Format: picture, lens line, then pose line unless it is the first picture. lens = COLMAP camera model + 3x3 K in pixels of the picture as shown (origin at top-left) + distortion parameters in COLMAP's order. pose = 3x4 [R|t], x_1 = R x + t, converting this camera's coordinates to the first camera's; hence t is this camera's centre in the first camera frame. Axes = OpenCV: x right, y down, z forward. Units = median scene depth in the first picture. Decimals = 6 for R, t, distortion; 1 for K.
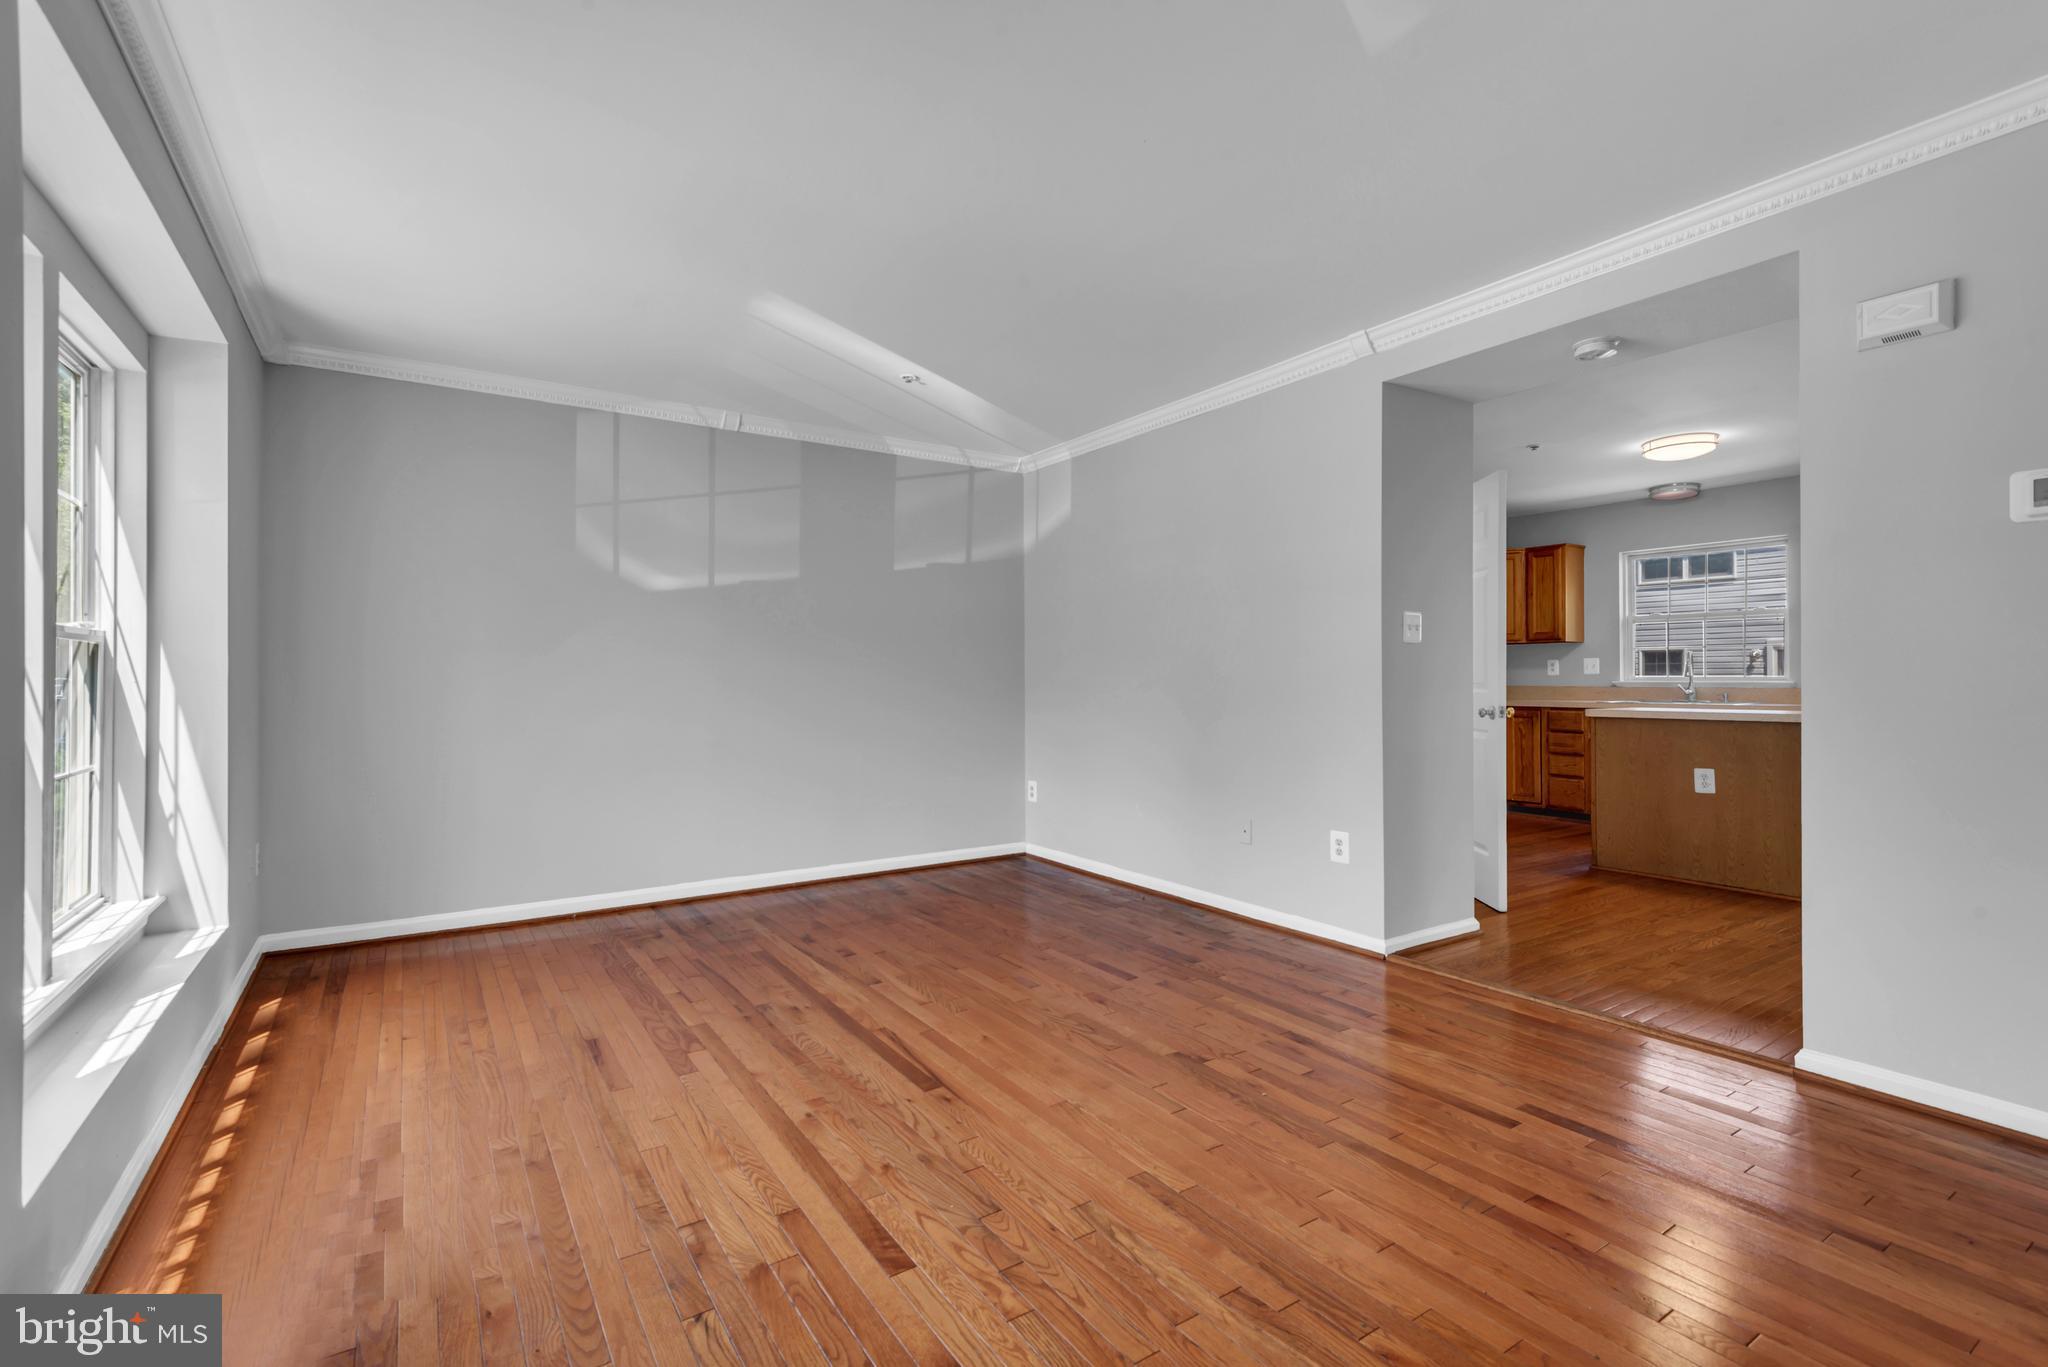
lens RADIAL K [[919.9, 0, 1032.2], [0, 919.9, 678.7], [0, 0, 1]] dist [0.018330, -0.006088]
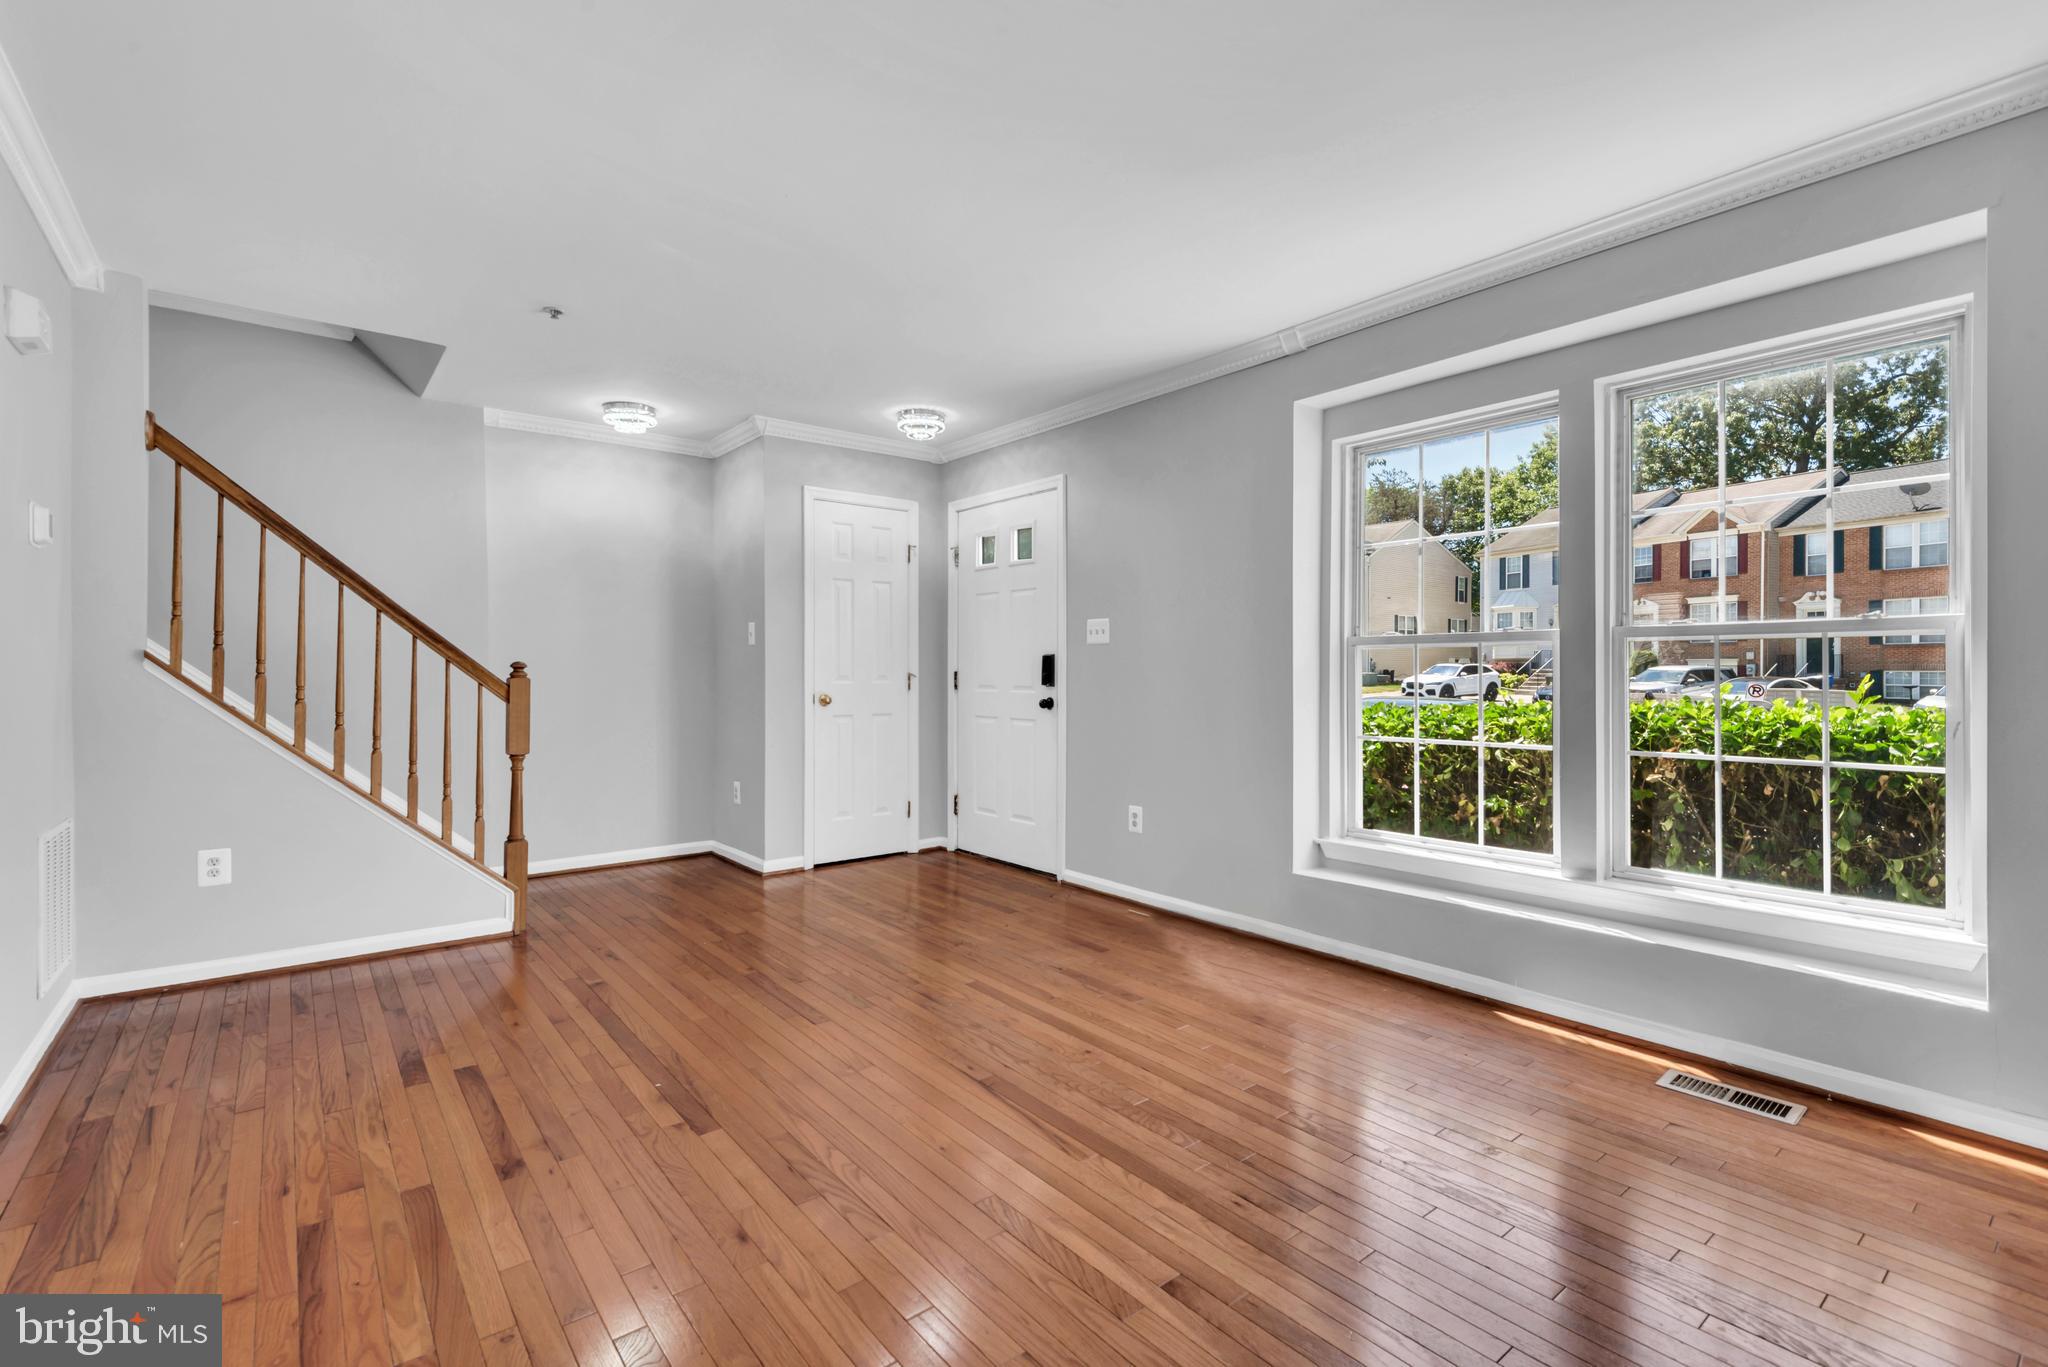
lens RADIAL K [[919.9, 0, 1020.1], [0, 919.9, 671.0], [0, 0, 1]] dist [0.018330, -0.006088]
pose [[-0.996943, 0.002452, -0.078091, -0.042698], [0.002431, 0.999997, 0.000364, -0.003142], [0.078091, 0.000173, -0.996946, 1.312788]]
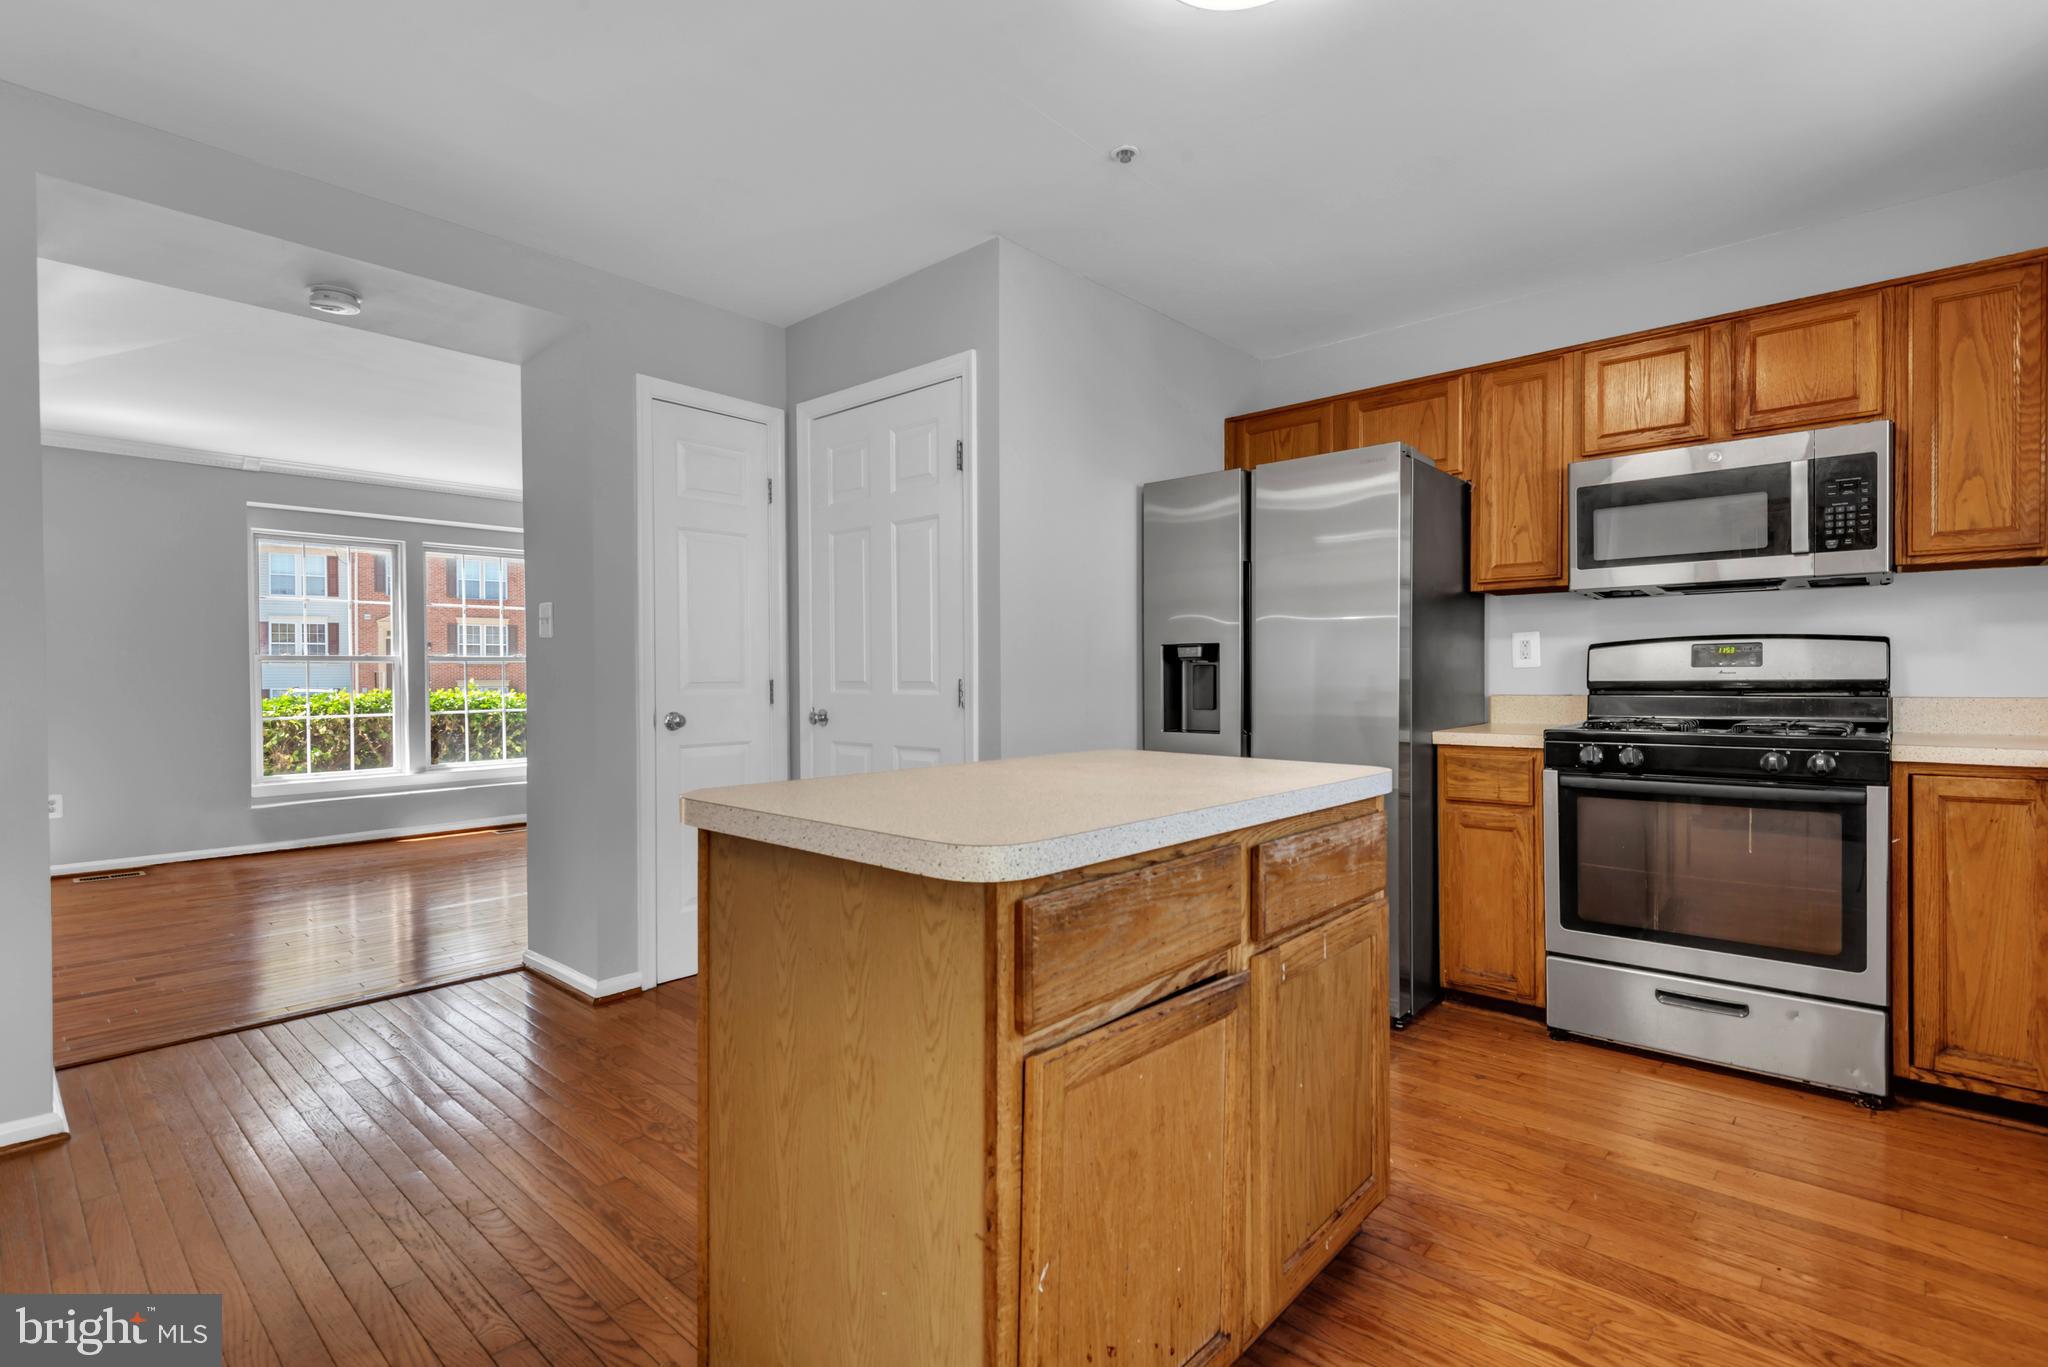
lens RADIAL K [[960.4, 0, 1028.0], [0, 960.4, 684.6], [0, 0, 1]] dist [0.013977, -0.009107]
pose [[0.245562, 0.010045, -0.969329, 1.401178], [0.001637, 0.999941, 0.010777, -0.000444], [0.969380, -0.004234, 0.245531, 1.198824]]
